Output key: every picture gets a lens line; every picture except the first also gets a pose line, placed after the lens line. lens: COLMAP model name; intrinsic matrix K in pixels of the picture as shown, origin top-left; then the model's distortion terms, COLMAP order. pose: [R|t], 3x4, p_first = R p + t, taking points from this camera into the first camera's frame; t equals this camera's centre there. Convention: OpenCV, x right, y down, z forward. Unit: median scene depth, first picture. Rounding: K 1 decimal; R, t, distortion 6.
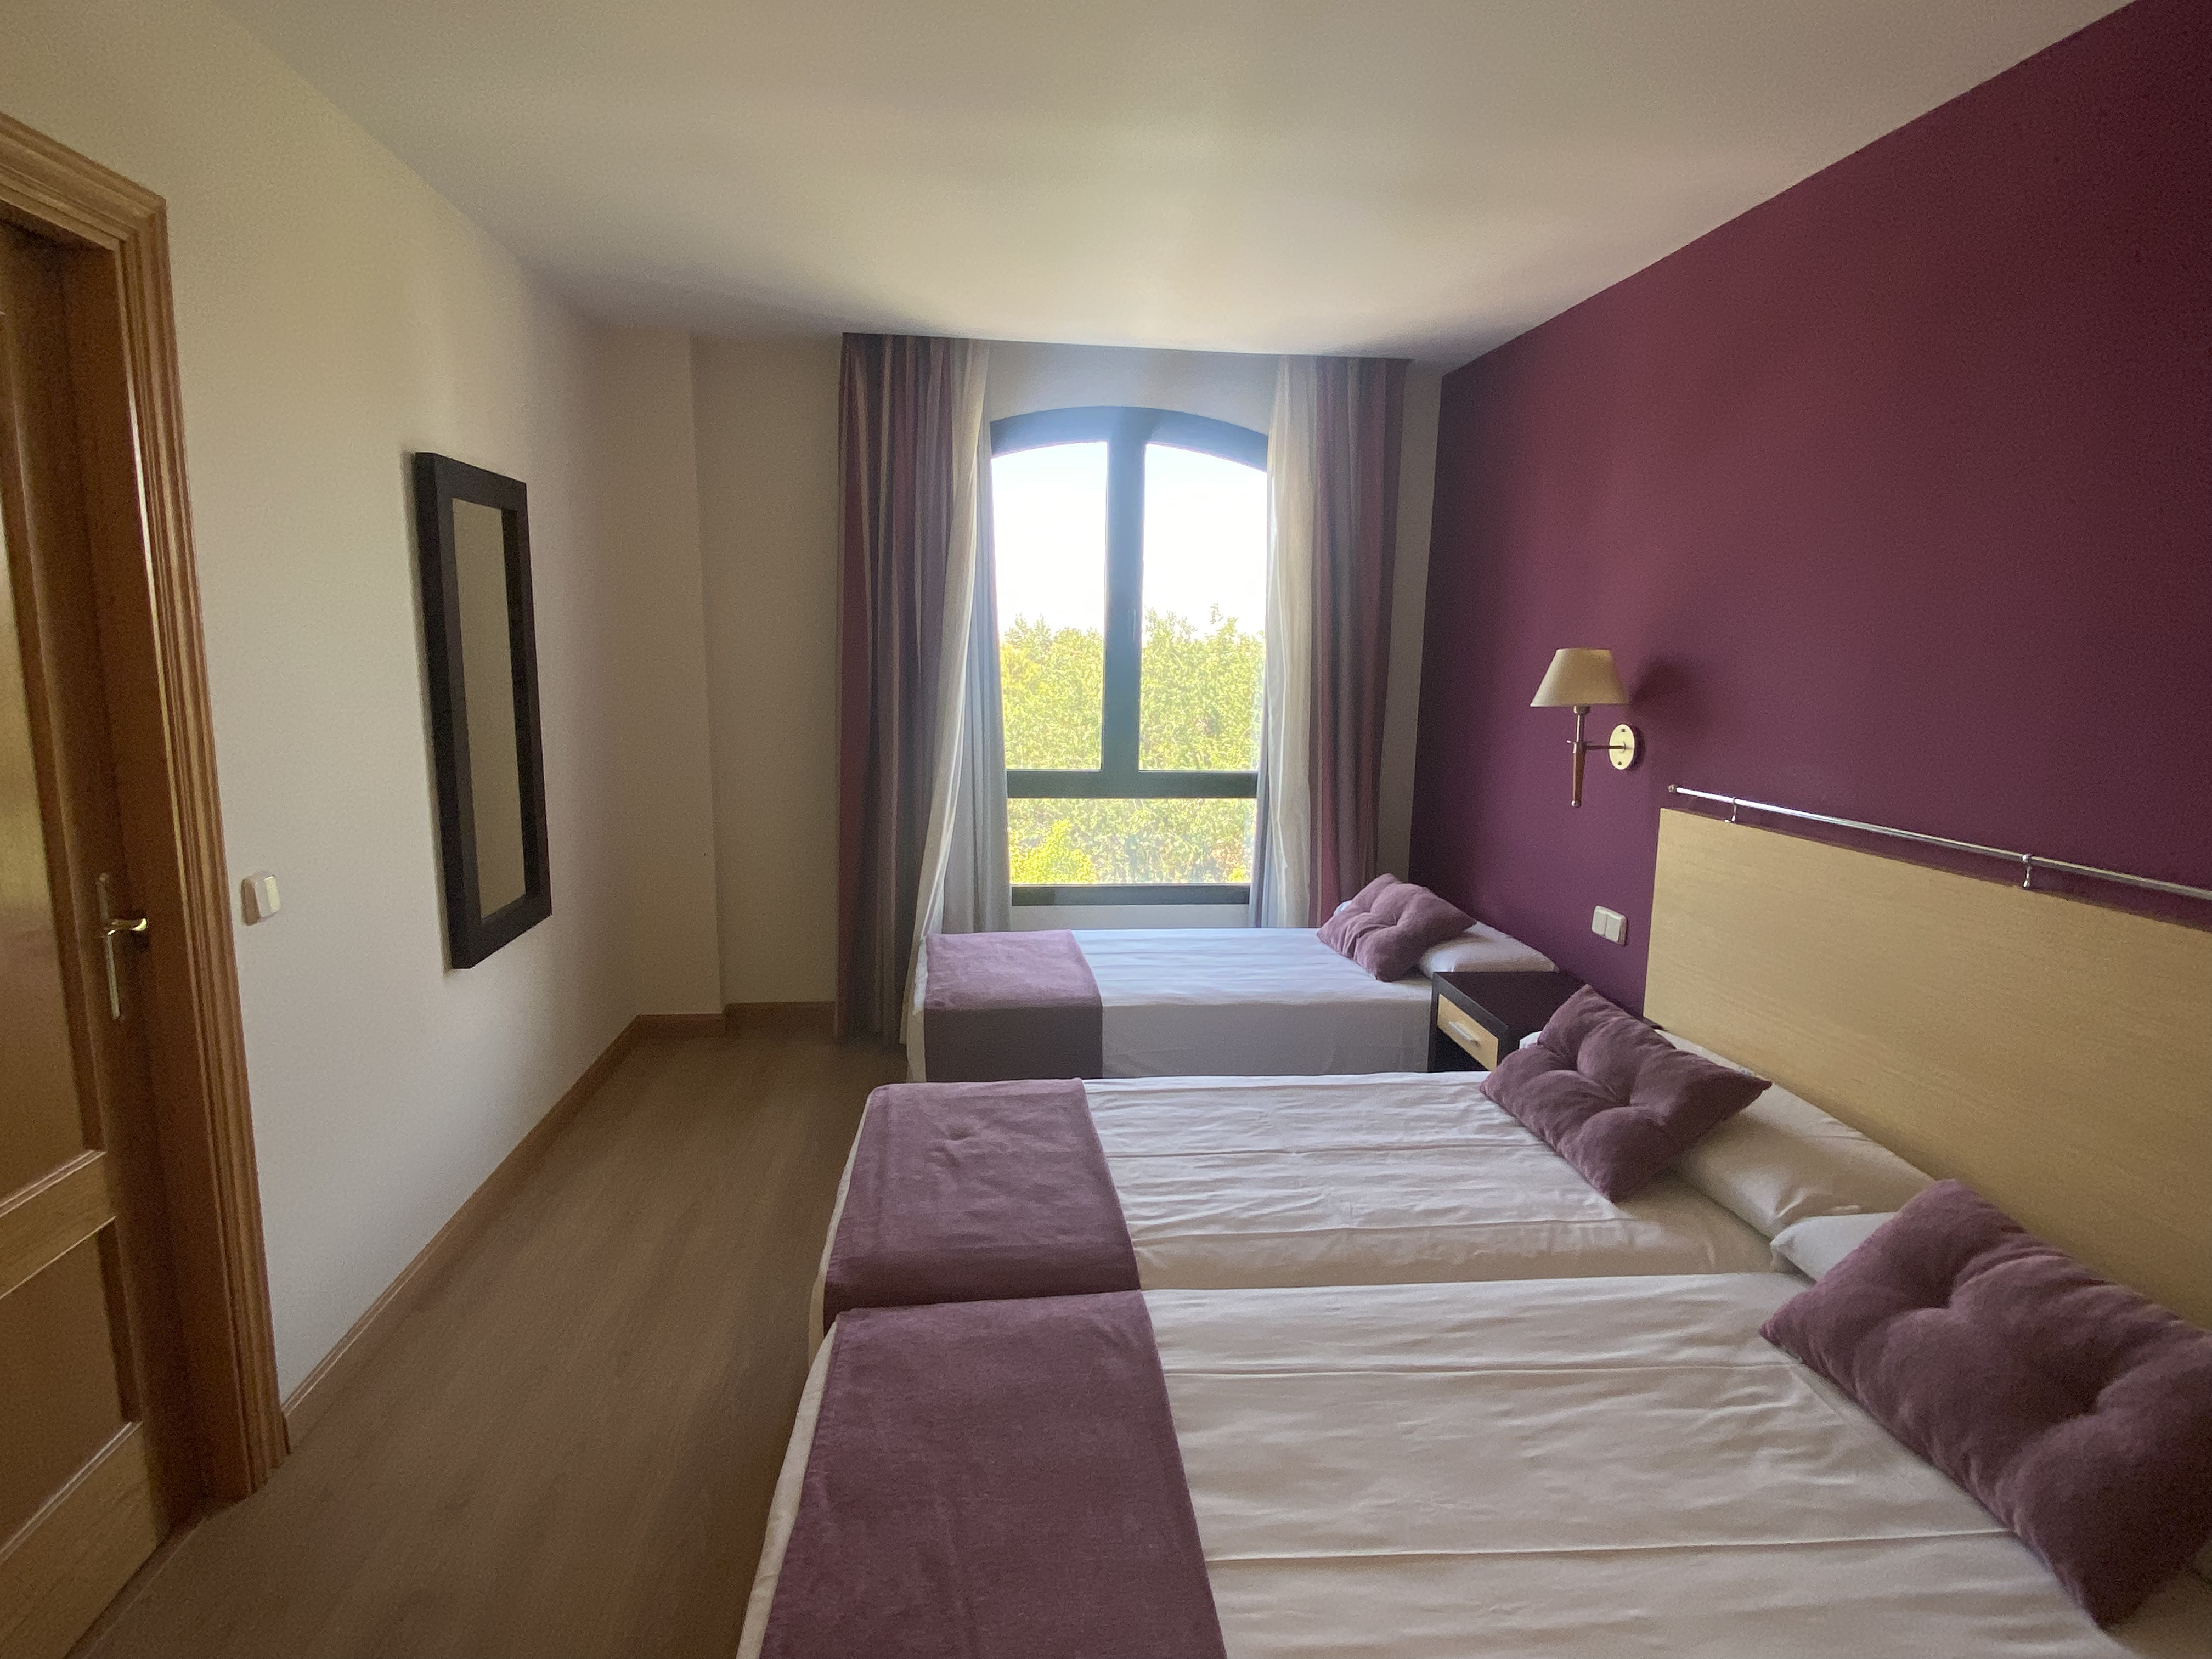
lens RADIAL K [[1117.6, 0, 1106.0], [0, 1117.6, 829.5], [0, 0, 1]] dist [0.015119, -0.027051]
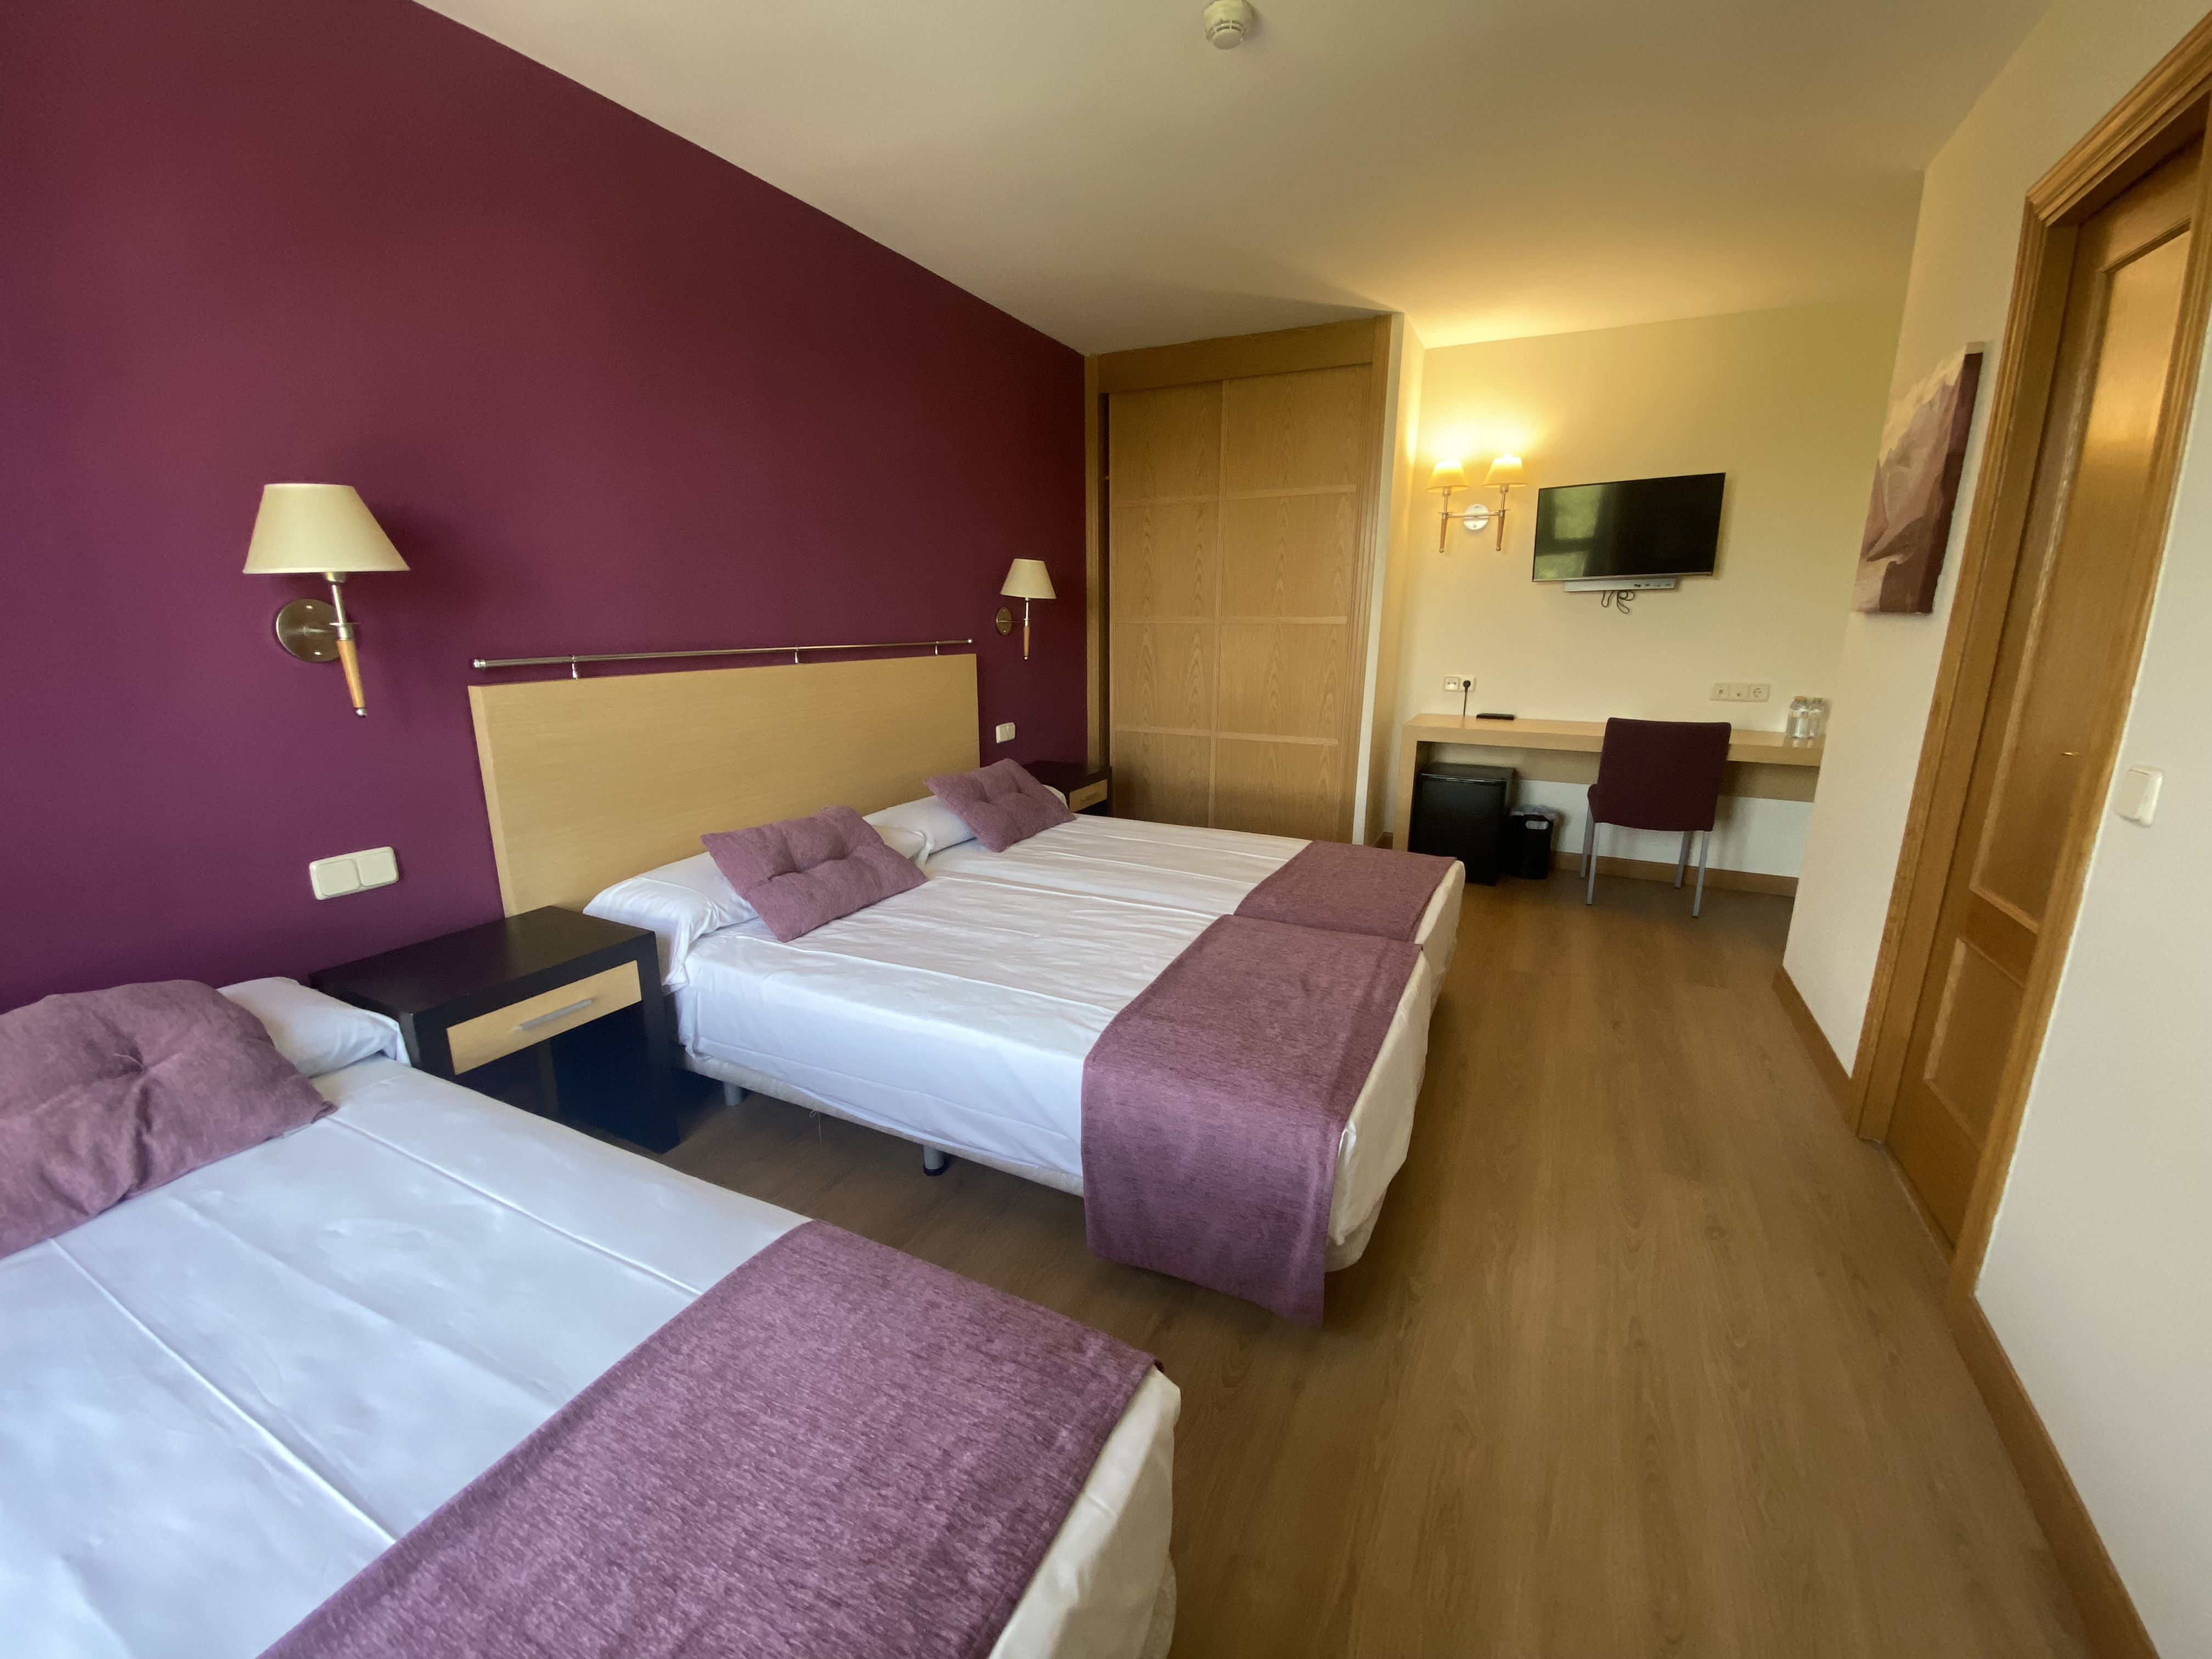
lens RADIAL K [[899.6, 0, 1106.0], [0, 899.6, 829.5], [0, 0, 1]] dist [0.011682, -0.017391]
pose [[-0.835160, -0.151549, 0.528717, -0.379414], [0.066777, 0.926239, 0.370973, -0.173234], [-0.545939, 0.345128, -0.763438, 1.542613]]
